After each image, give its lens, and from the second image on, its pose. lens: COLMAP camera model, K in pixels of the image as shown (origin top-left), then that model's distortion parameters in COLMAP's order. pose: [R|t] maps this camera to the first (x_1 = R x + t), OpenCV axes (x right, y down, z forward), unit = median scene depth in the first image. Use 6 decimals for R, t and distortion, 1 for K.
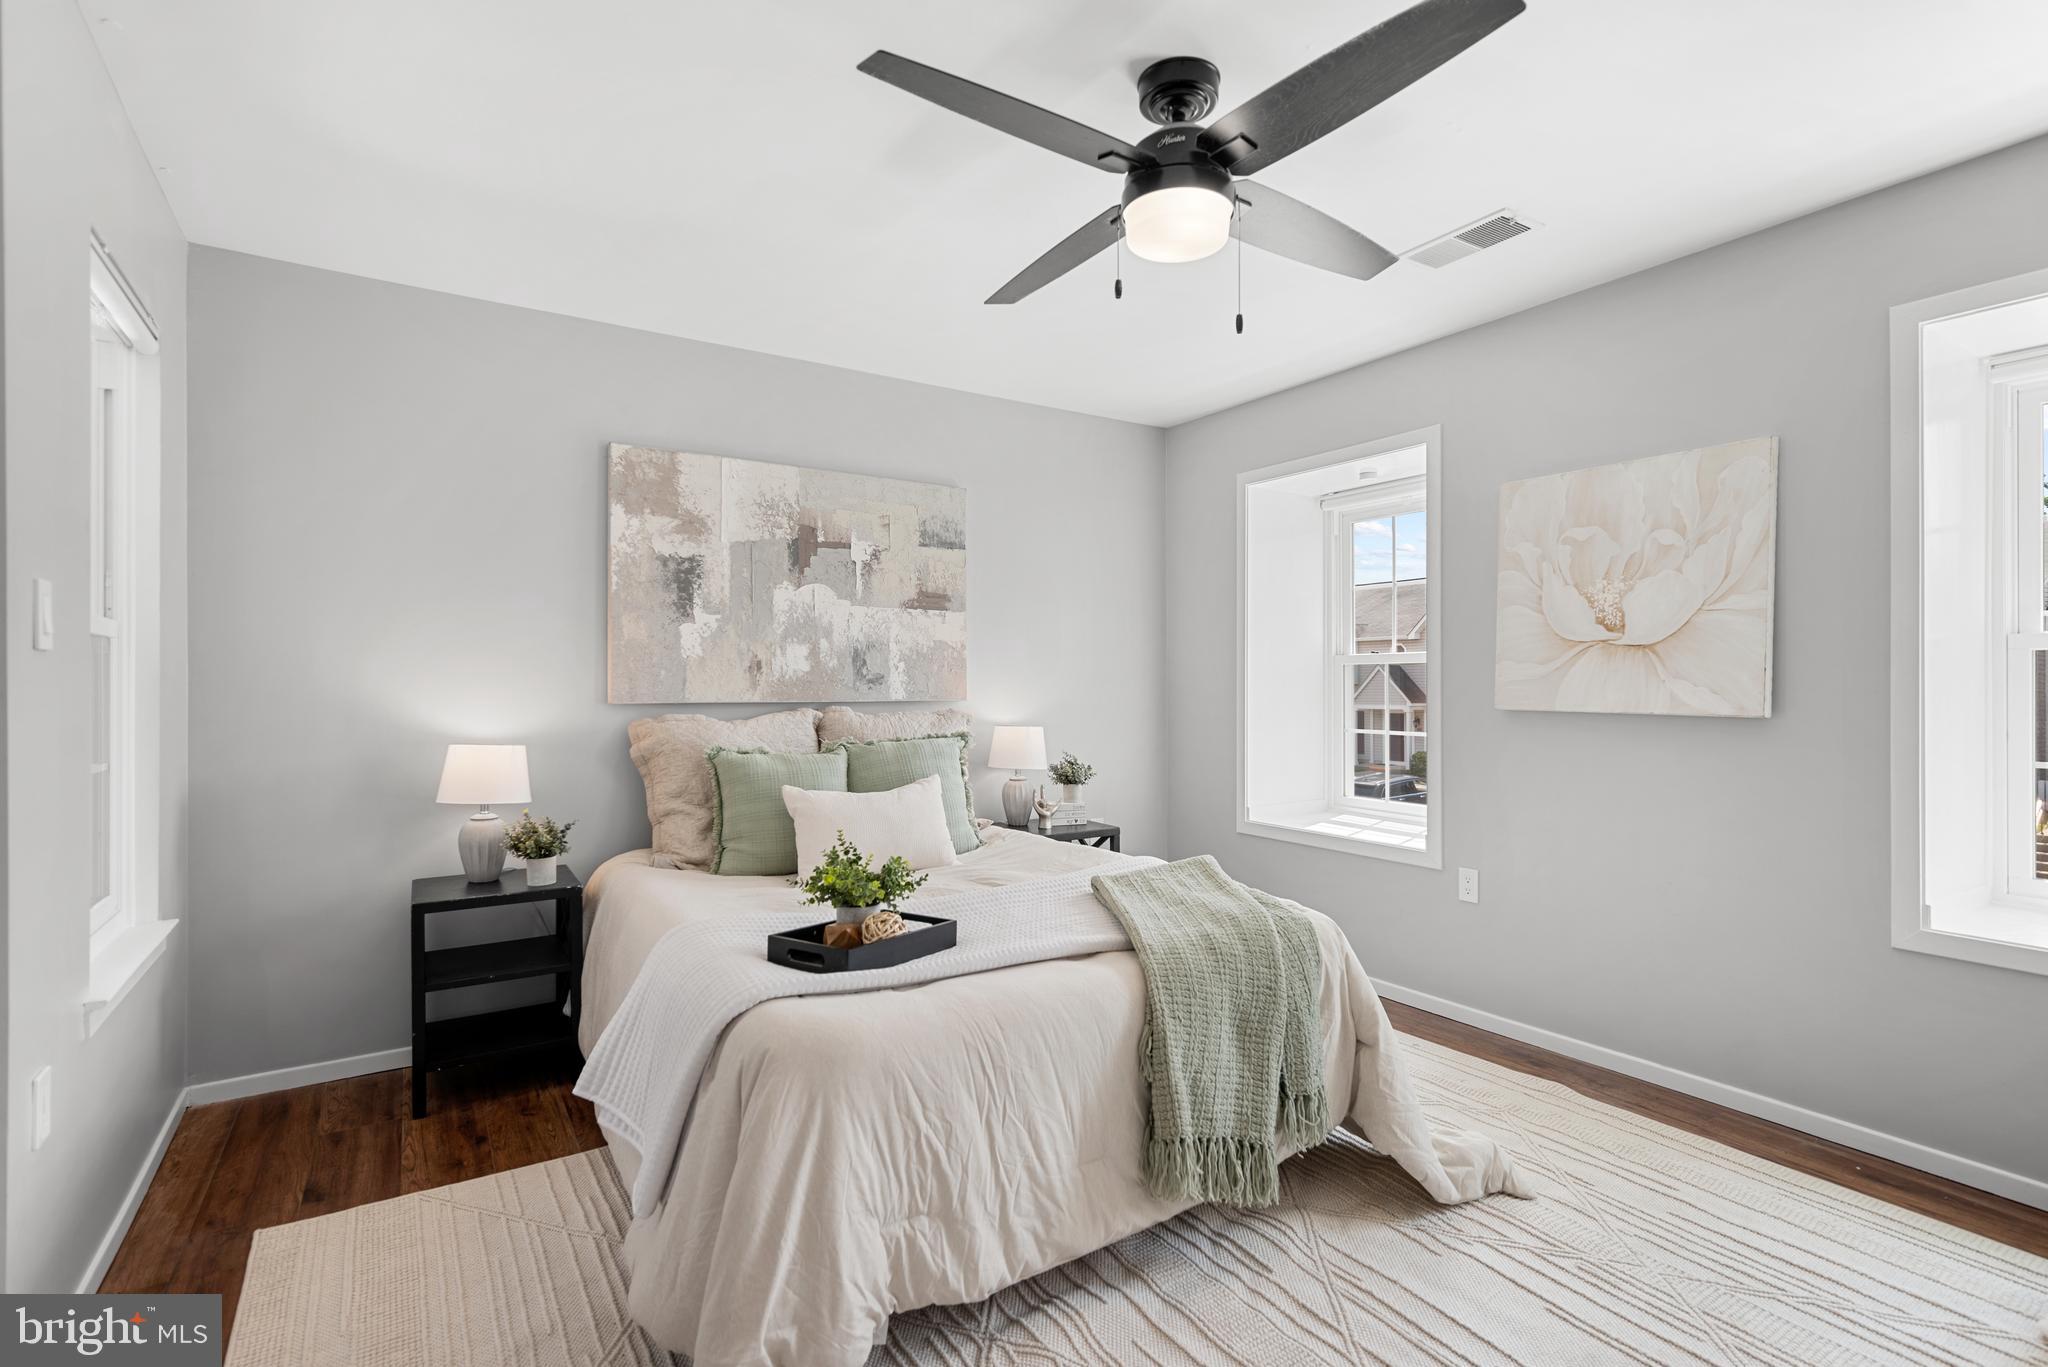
lens RADIAL K [[955.0, 0, 1018.9], [0, 955.0, 676.9], [0, 0, 1]] dist [-0.003082, 0.000929]
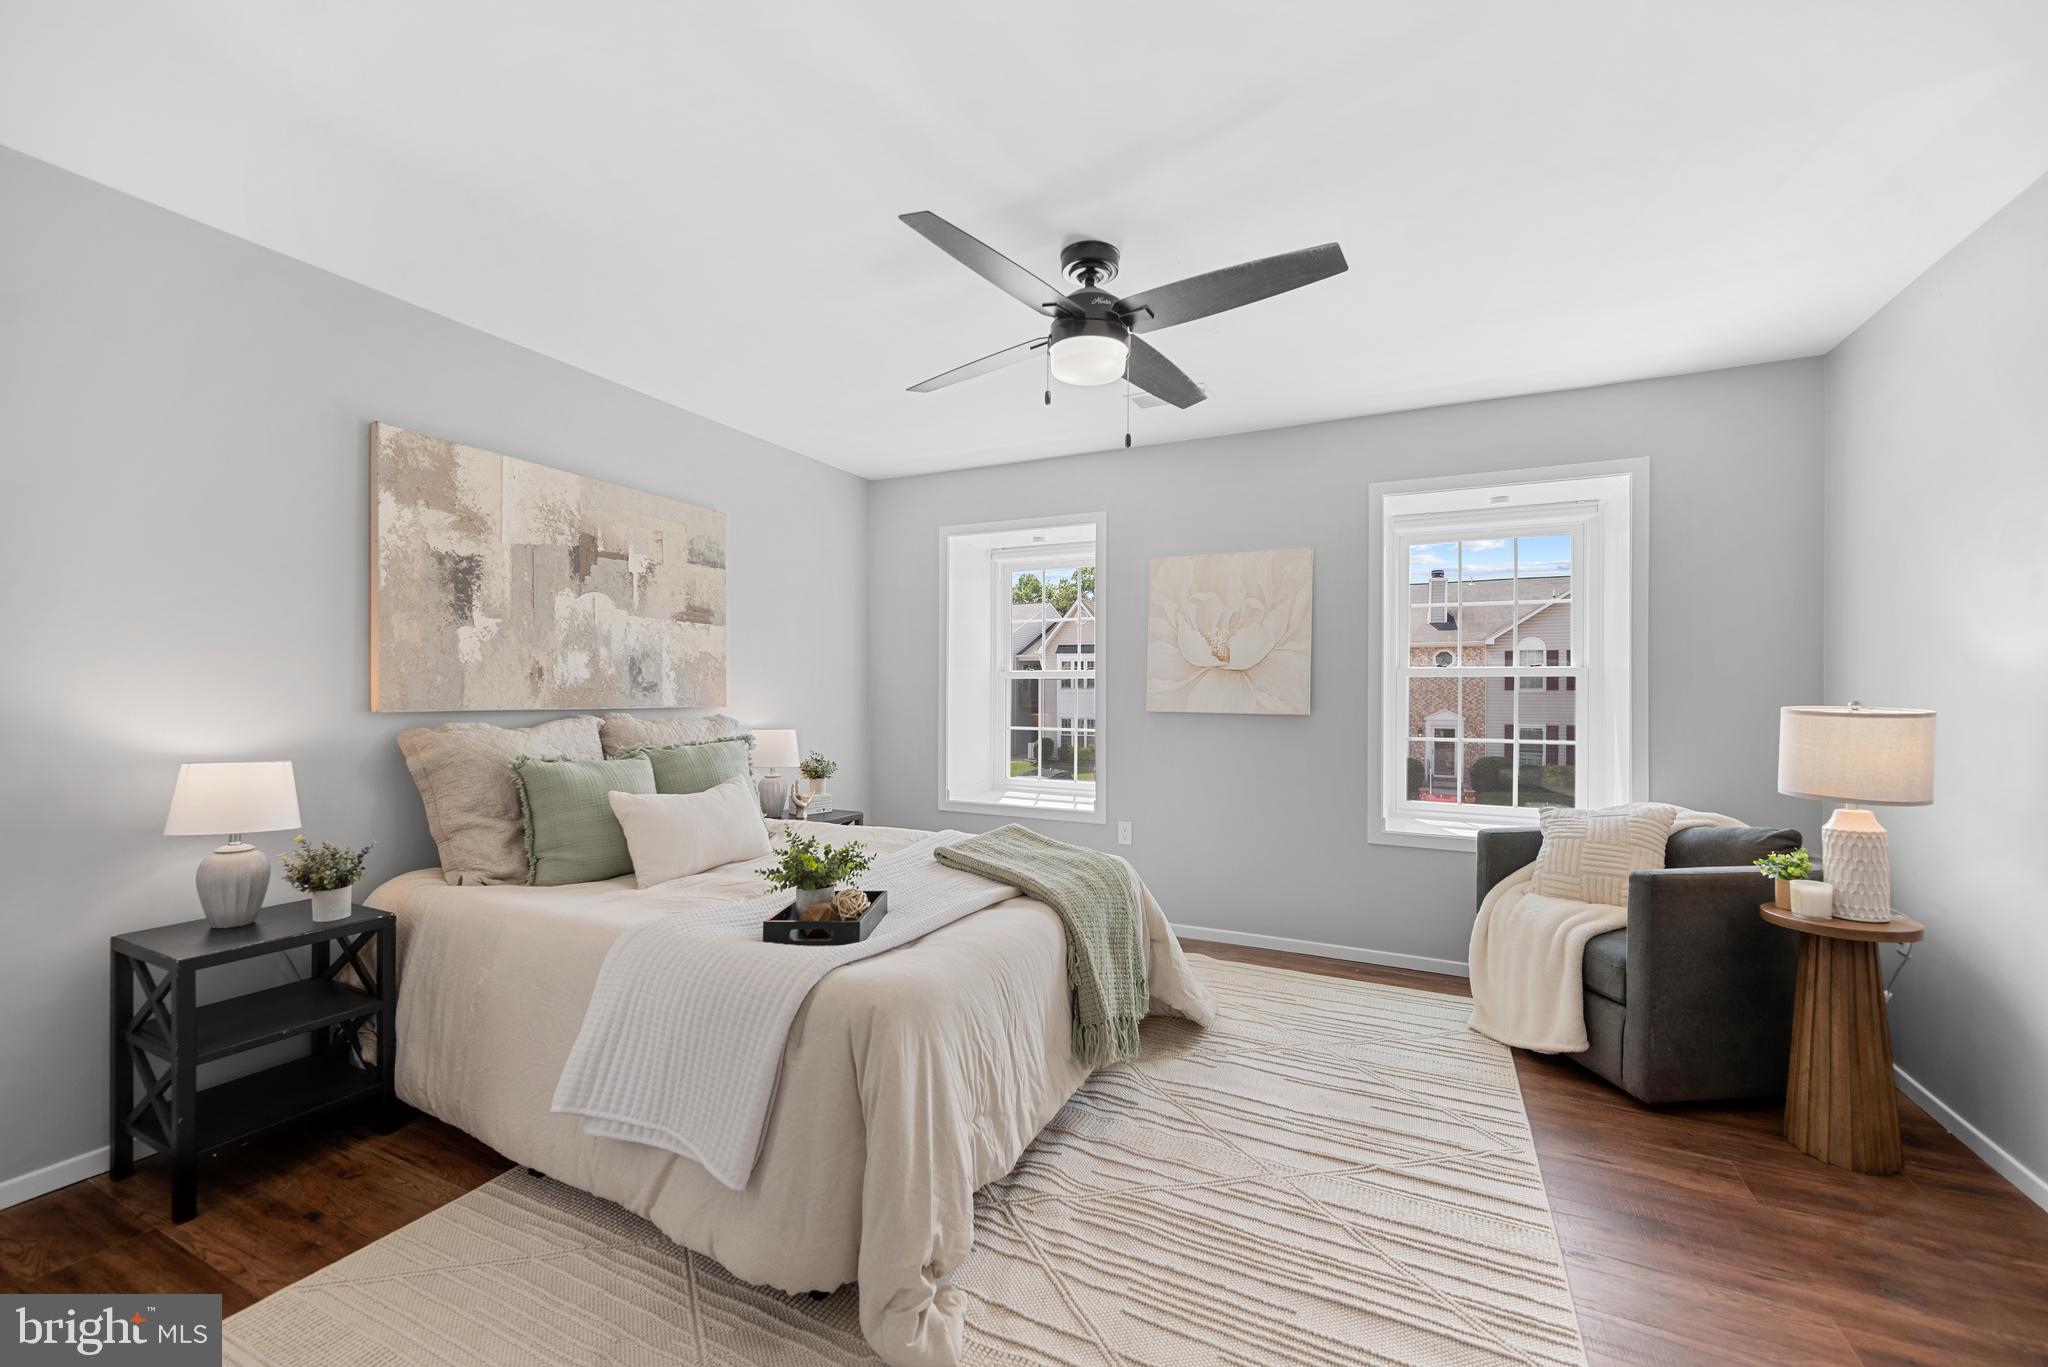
lens RADIAL K [[812.1, 0, 1028.2], [0, 812.1, 689.3], [0, 0, 1]] dist [-0.001577, 0.000000]
pose [[0.853590, 0.006718, 0.520902, -0.337574], [-0.009428, 0.999952, 0.002552, -0.001466], [-0.520860, -0.007090, 0.853613, 0.030519]]
